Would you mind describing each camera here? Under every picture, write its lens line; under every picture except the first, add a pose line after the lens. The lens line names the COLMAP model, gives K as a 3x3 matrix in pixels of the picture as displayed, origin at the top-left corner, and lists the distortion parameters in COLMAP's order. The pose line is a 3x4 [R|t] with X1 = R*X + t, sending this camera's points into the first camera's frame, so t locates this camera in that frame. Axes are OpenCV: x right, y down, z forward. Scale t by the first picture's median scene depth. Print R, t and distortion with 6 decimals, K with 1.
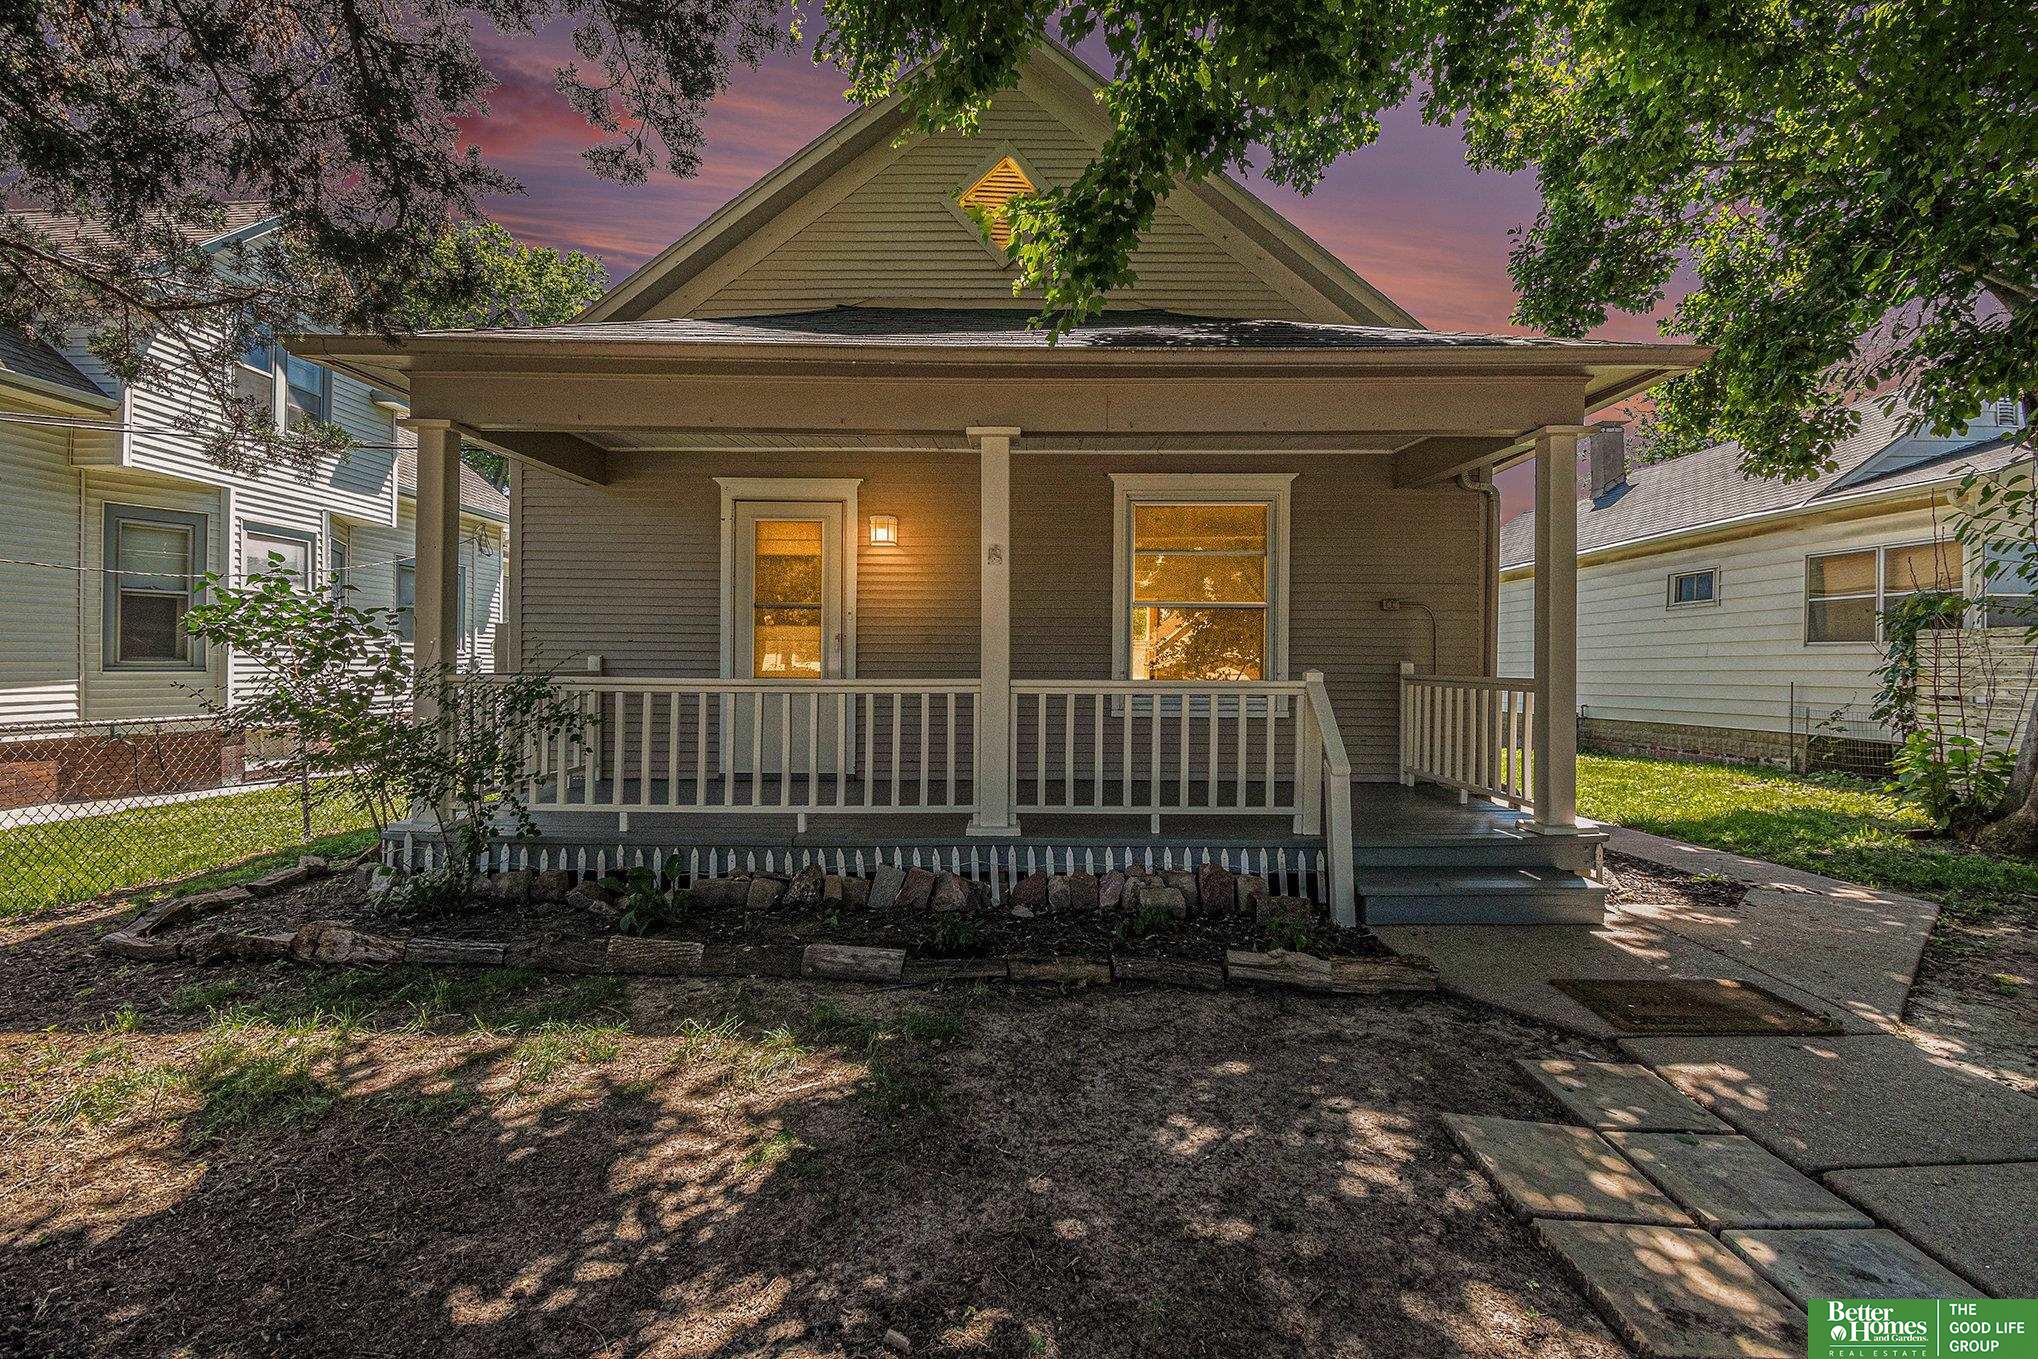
lens RADIAL K [[905.6, 0, 1029.1], [0, 905.6, 673.4], [0, 0, 1]] dist [-0.009876, -0.000977]
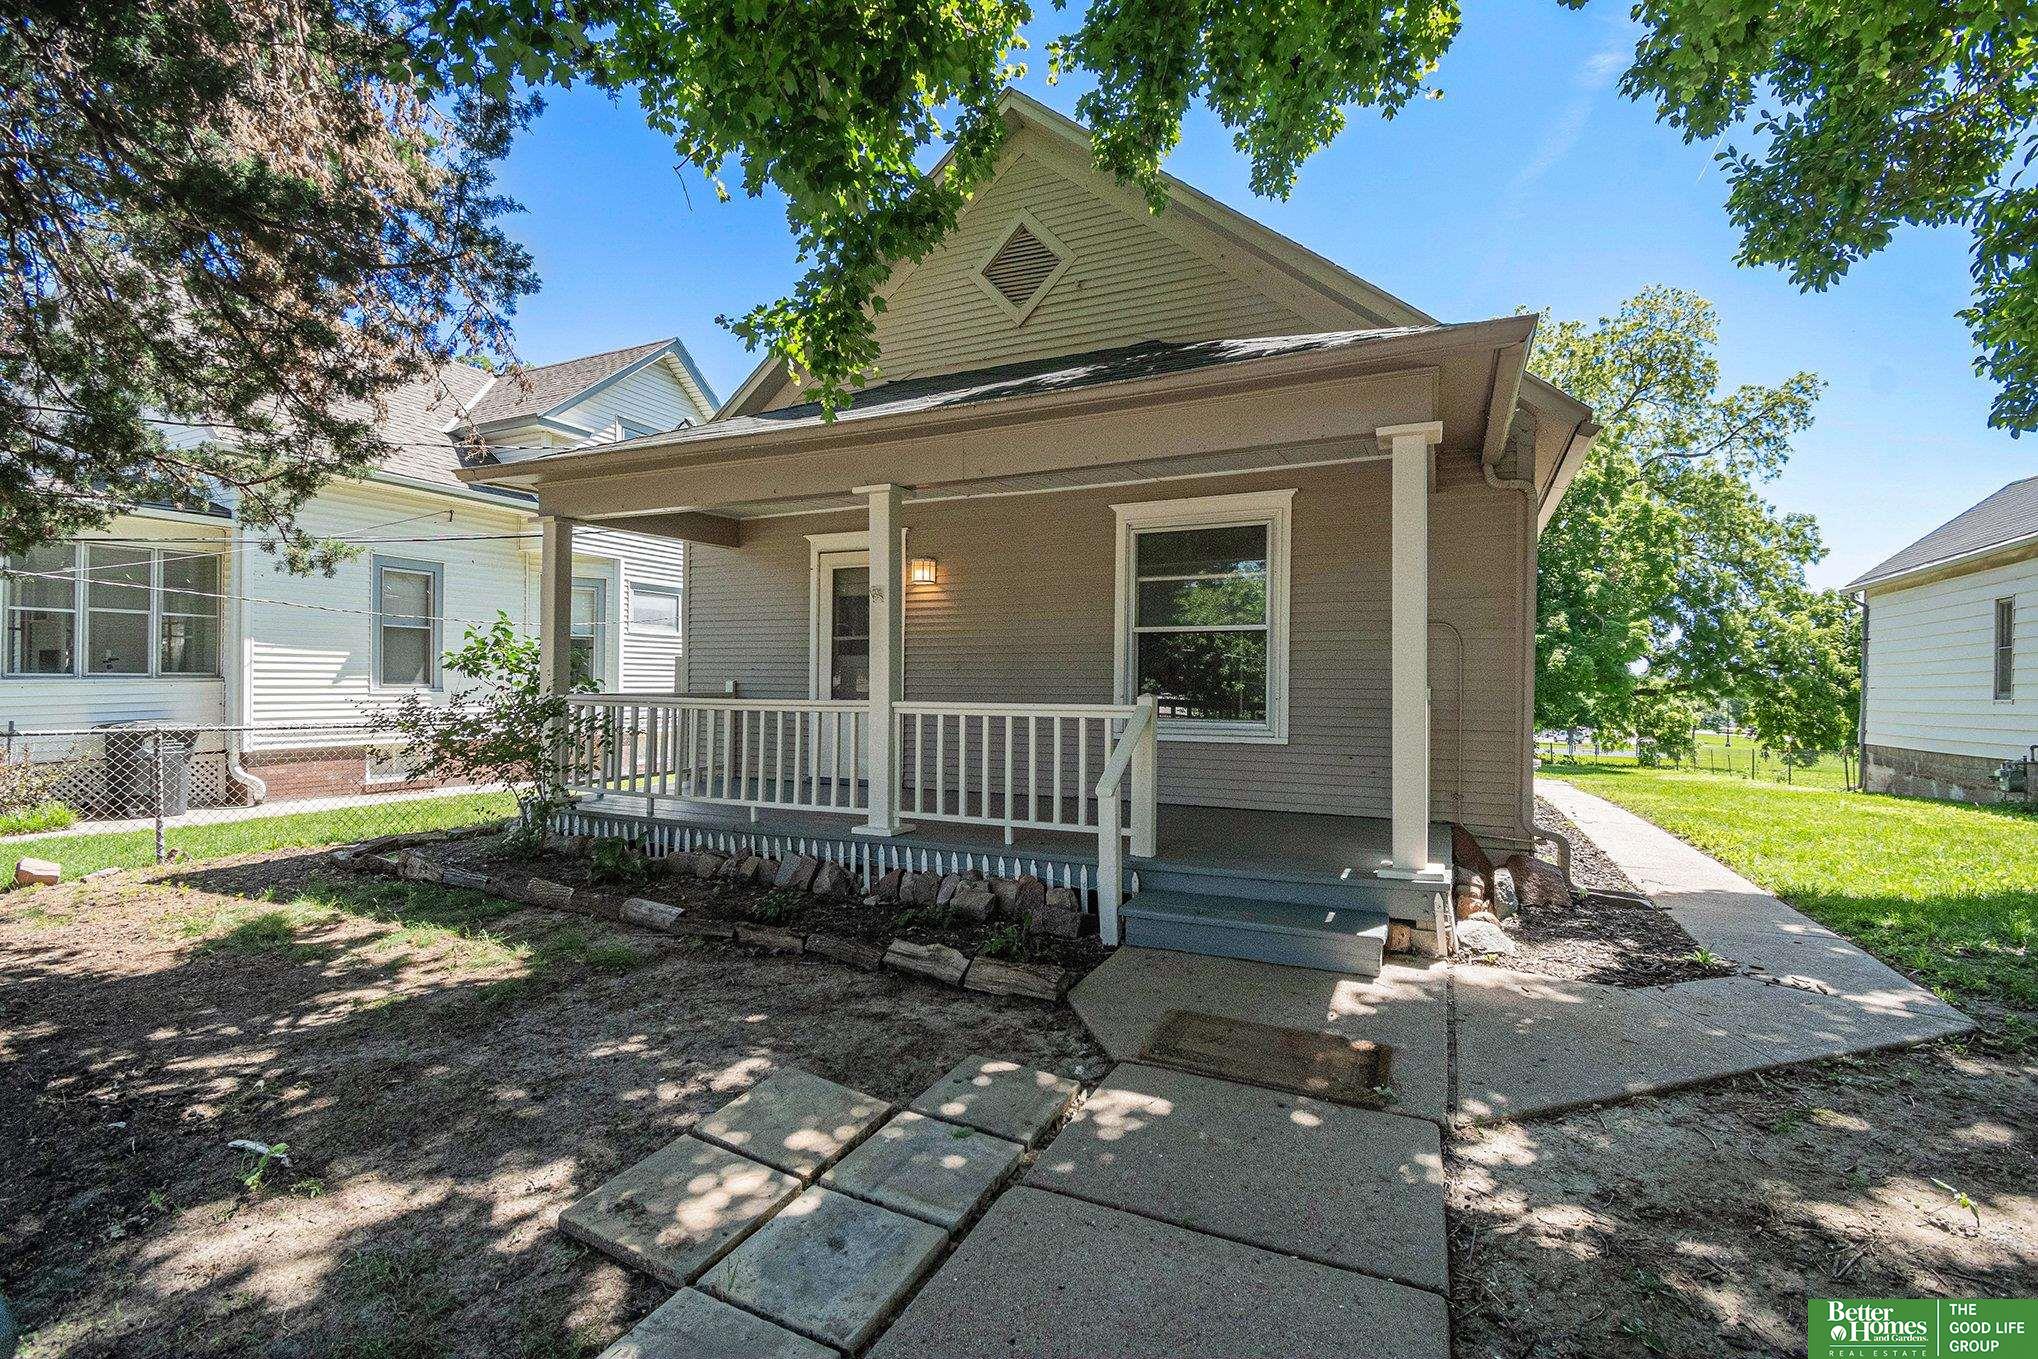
lens RADIAL K [[900.3, 0, 1024.4], [0, 900.3, 692.0], [0, 0, 1]] dist [-0.003974, -0.001001]
pose [[0.905562, 0.004330, -0.424192, 0.635673], [-0.006963, 0.999965, -0.004658, -0.000684], [0.424157, 0.007172, 0.905560, 0.031699]]
